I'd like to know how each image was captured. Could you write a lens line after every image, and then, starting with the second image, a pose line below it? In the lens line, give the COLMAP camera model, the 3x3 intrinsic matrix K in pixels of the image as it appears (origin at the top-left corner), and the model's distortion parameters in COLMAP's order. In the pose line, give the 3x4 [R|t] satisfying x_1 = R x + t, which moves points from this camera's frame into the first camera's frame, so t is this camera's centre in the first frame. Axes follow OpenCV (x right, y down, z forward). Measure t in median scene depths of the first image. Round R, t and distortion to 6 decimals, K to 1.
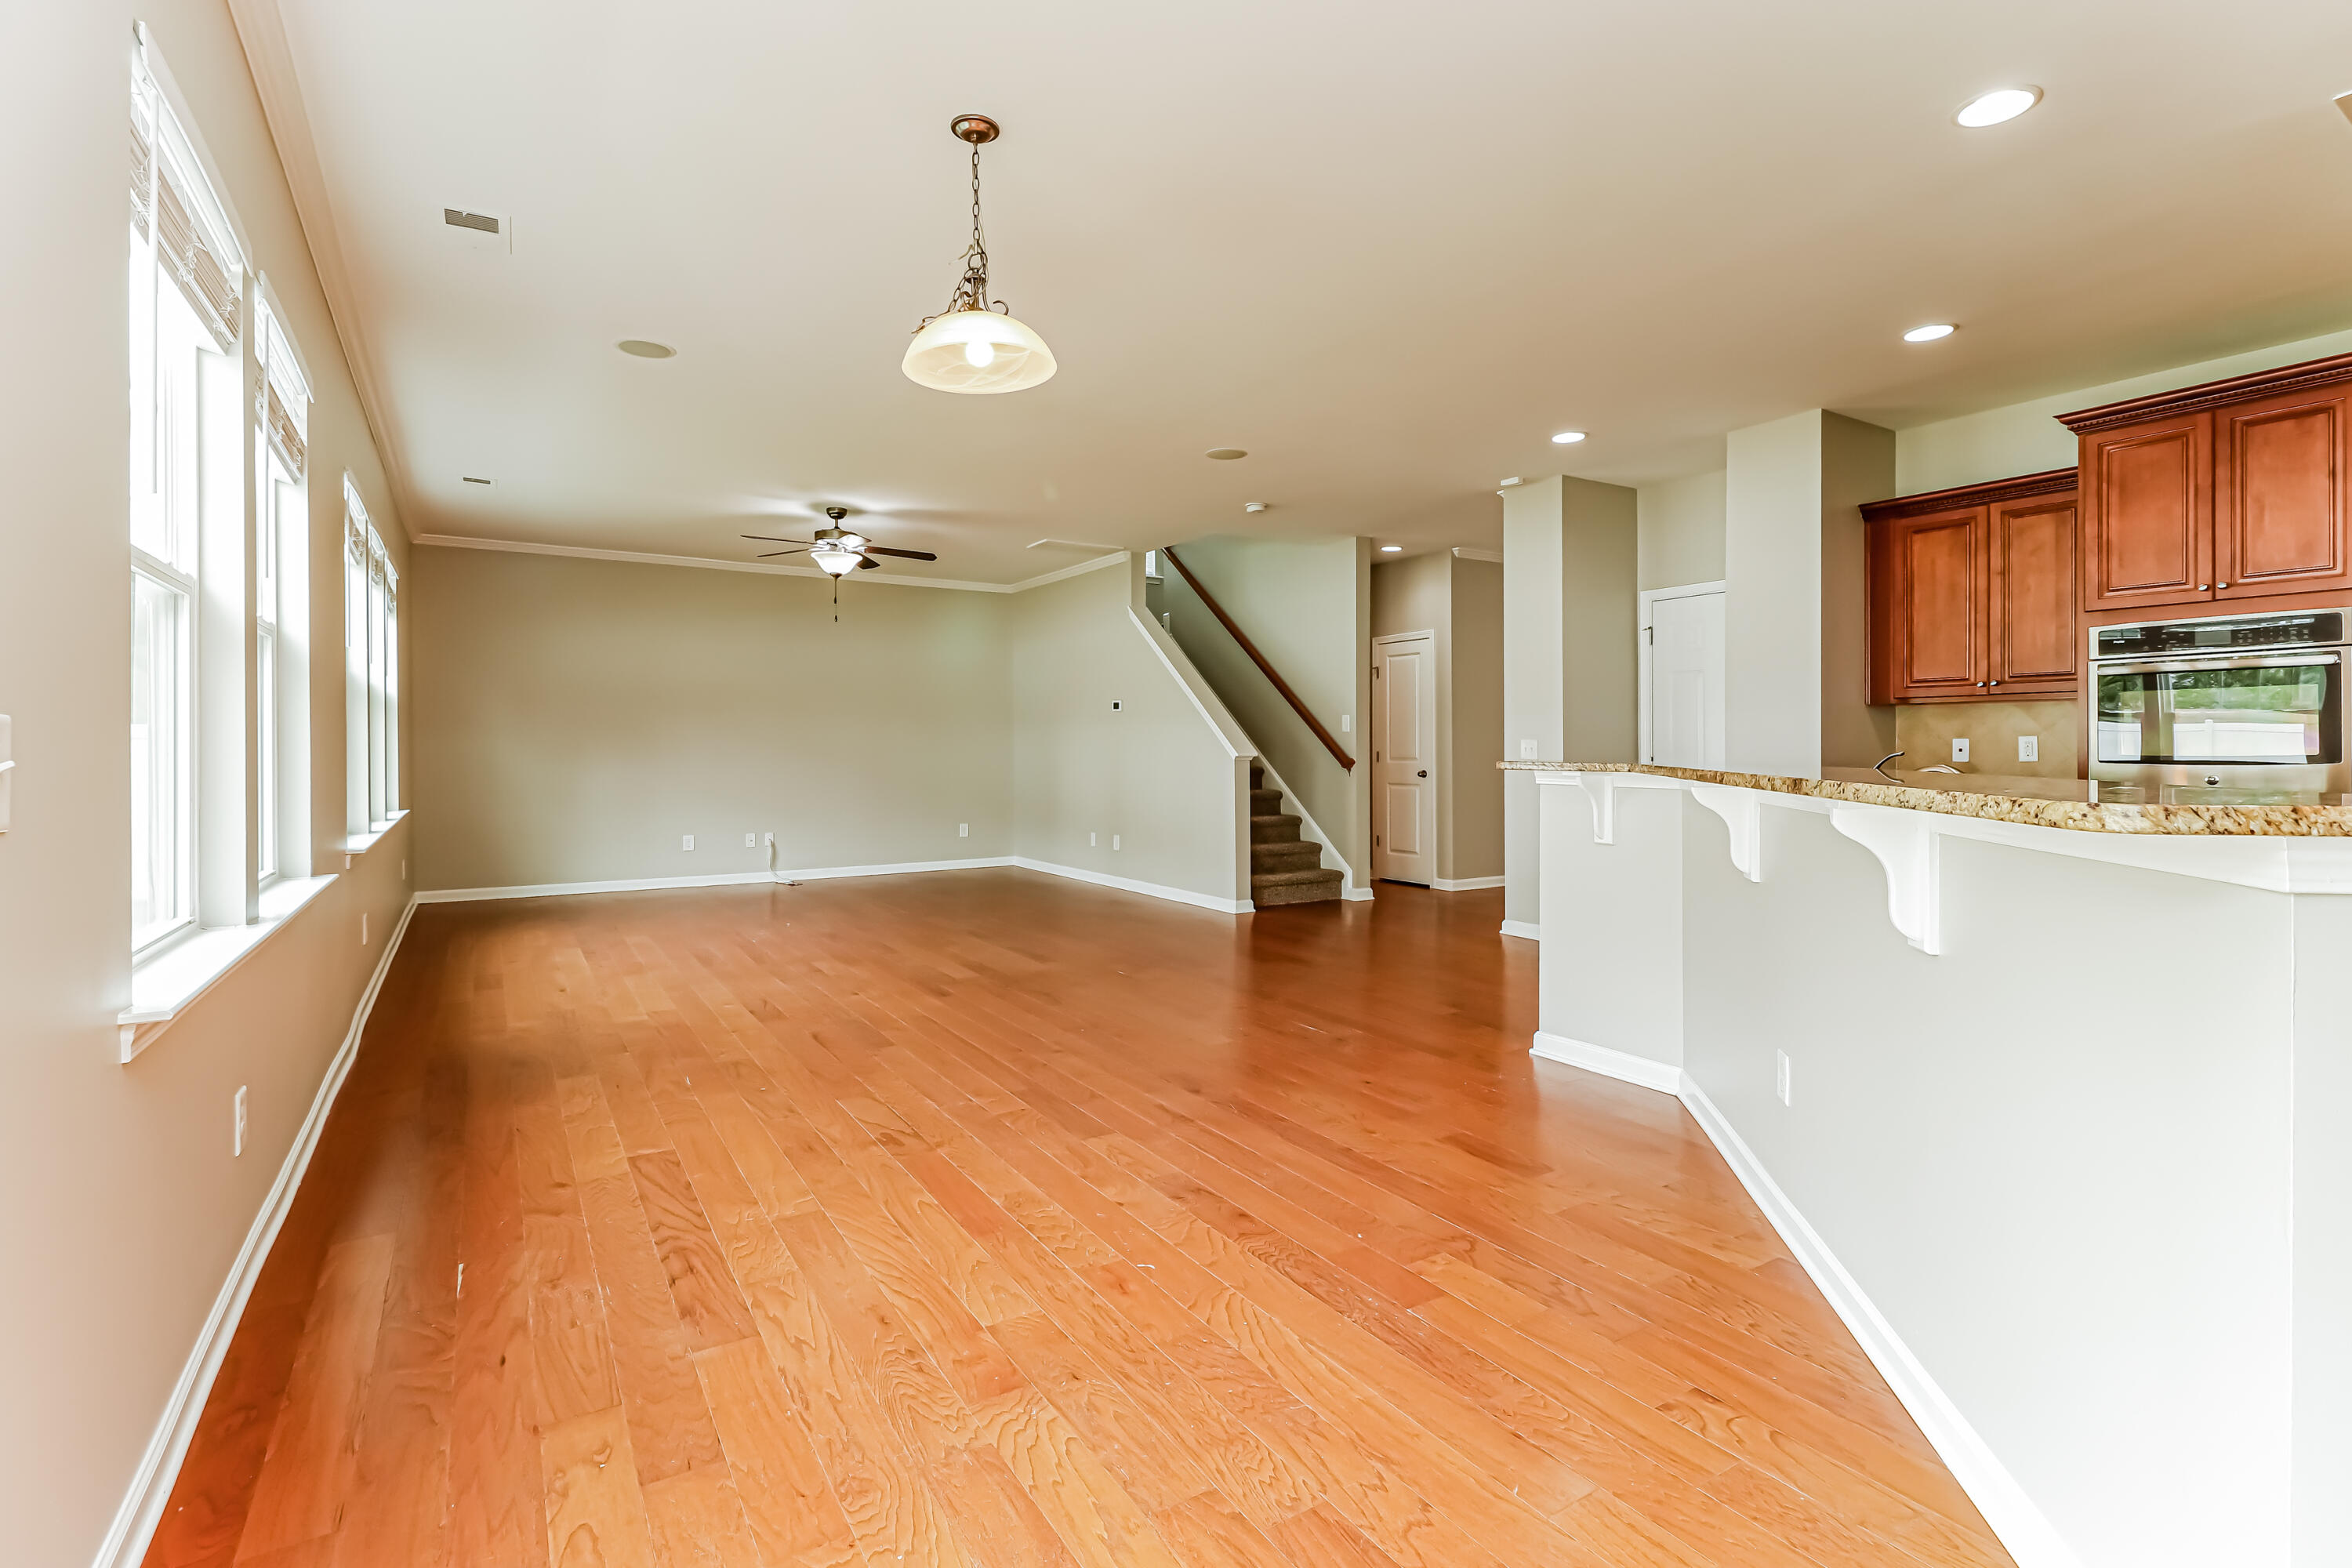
lens RADIAL K [[1099.2, 0, 1179.8], [0, 1099.2, 764.5], [0, 0, 1]] dist [-0.003732, -0.000145]
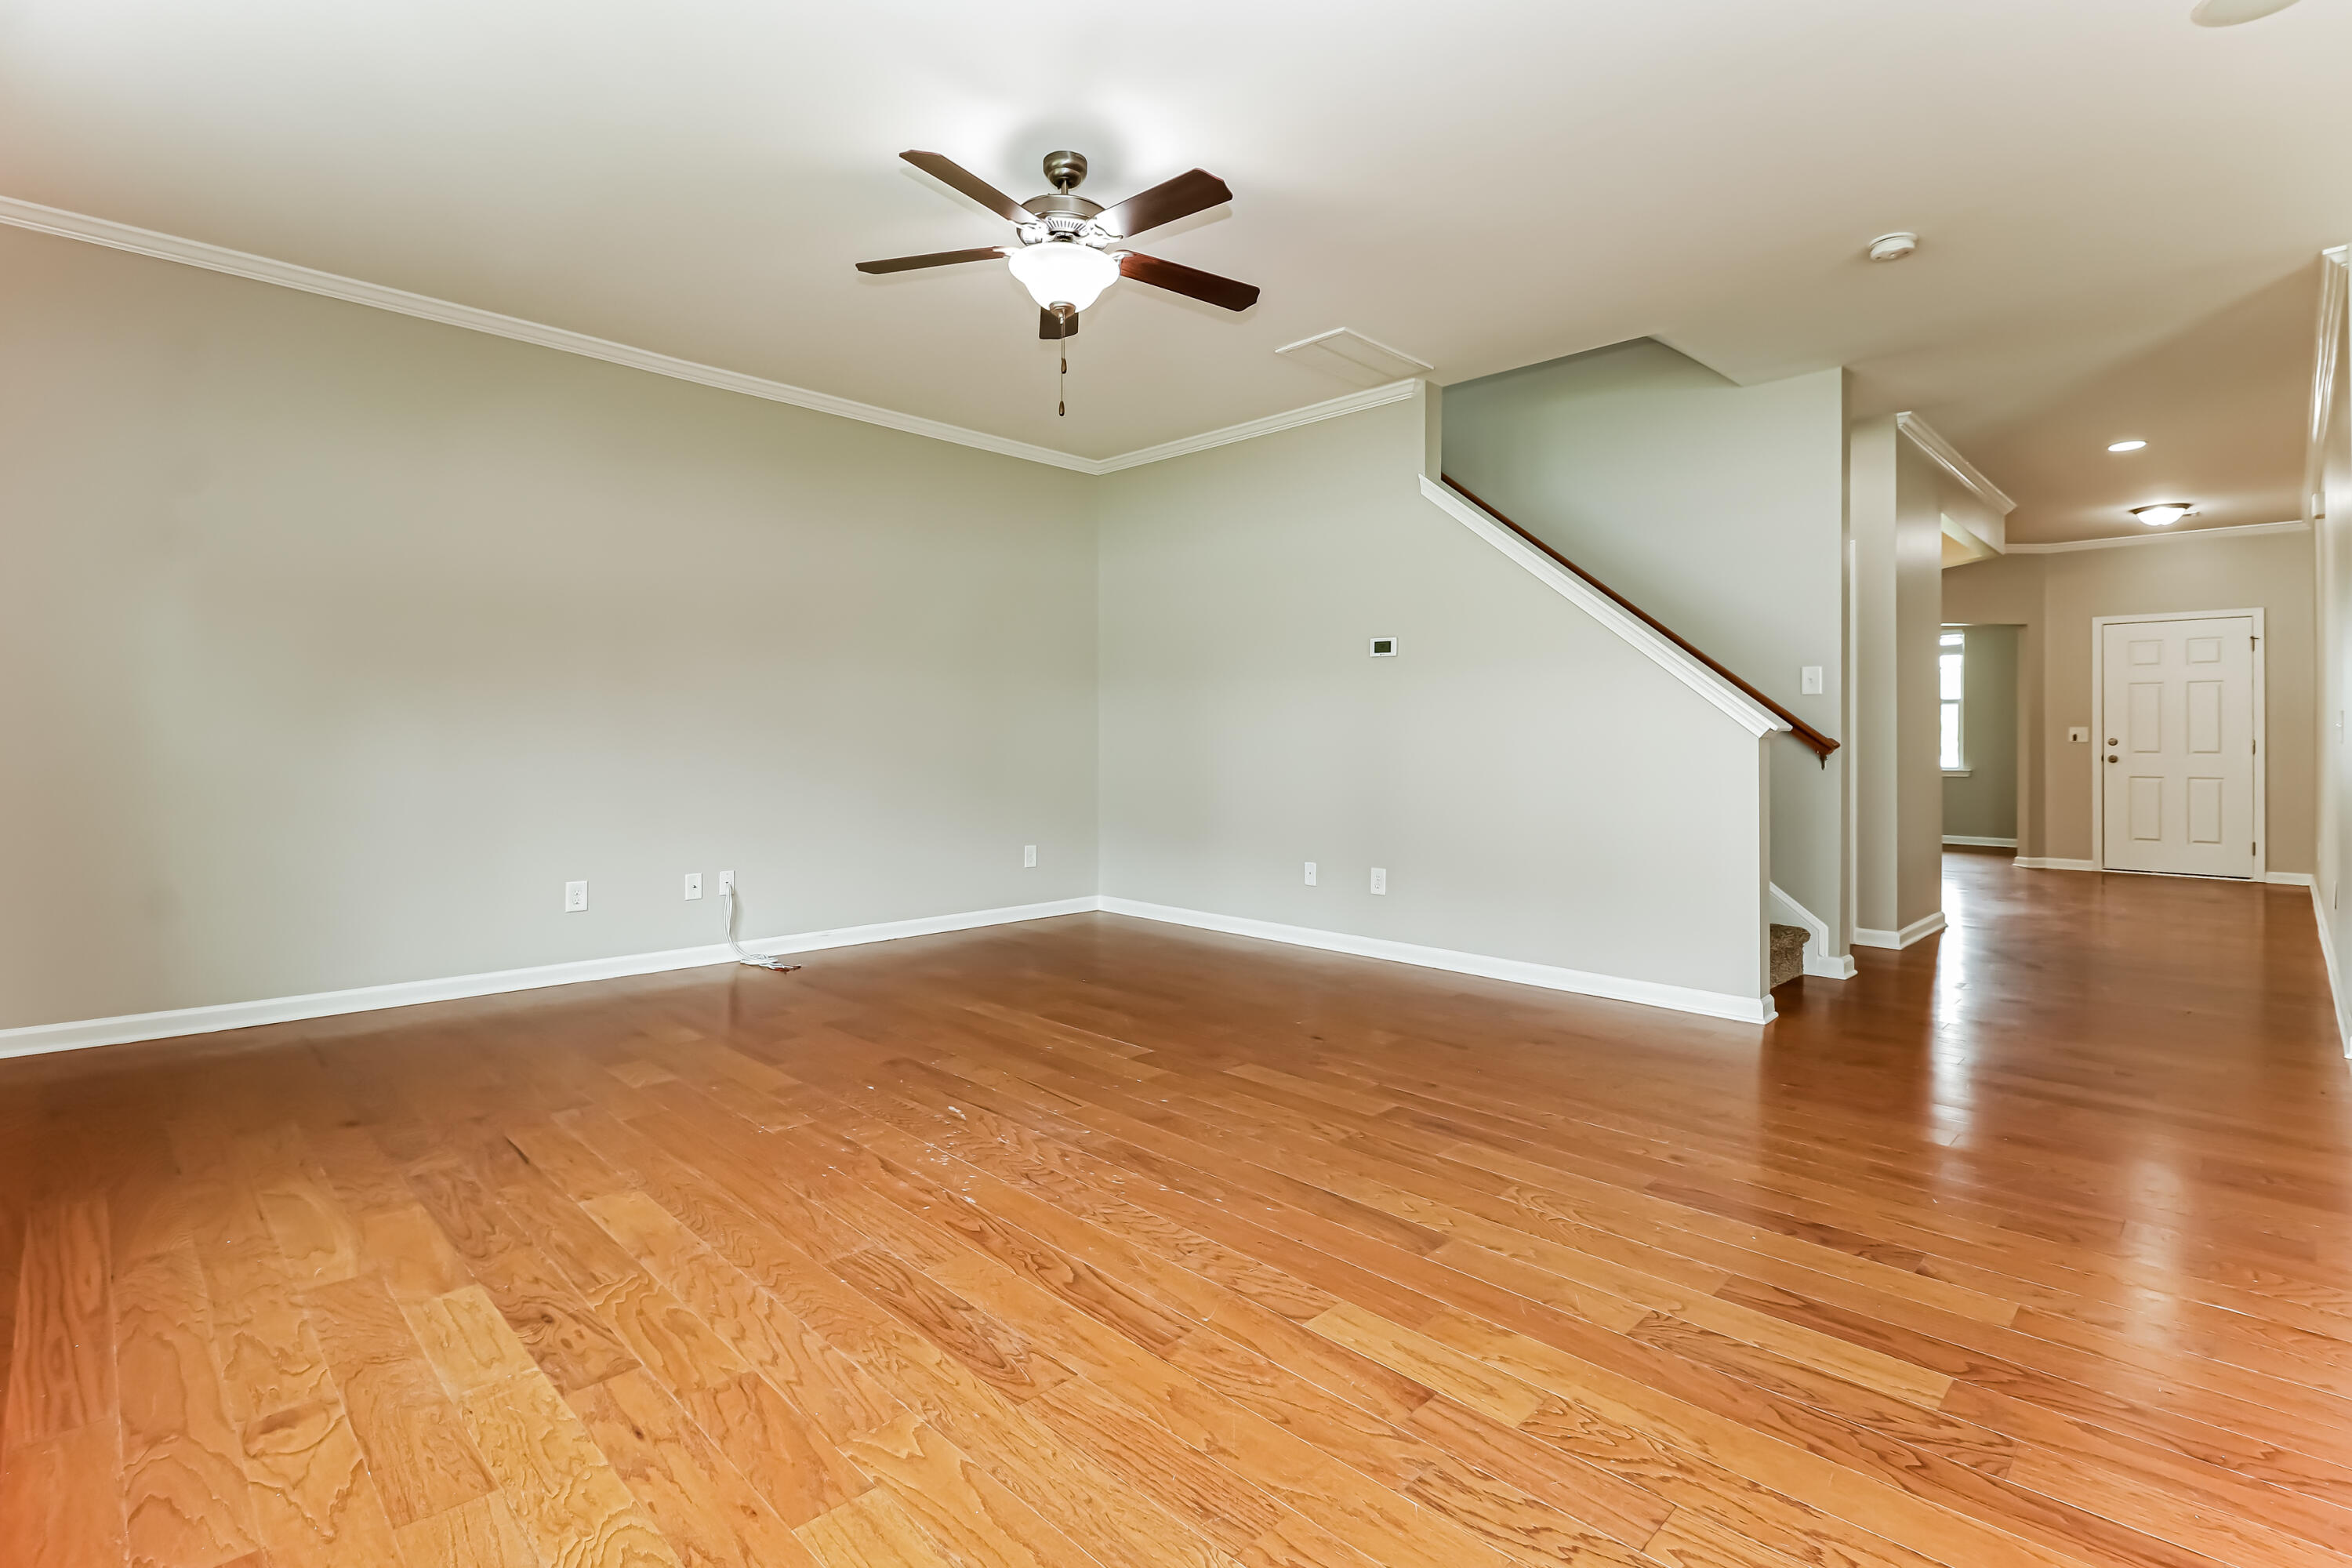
lens RADIAL K [[1099.2, 0, 1171.3], [0, 1099.2, 768.2], [0, 0, 1]] dist [-0.003732, -0.000145]
pose [[0.975898, 0.003649, 0.218198, -0.294079], [-0.005640, 0.999948, 0.008501, 0.006523], [-0.218156, -0.009526, 0.975867, 0.451561]]
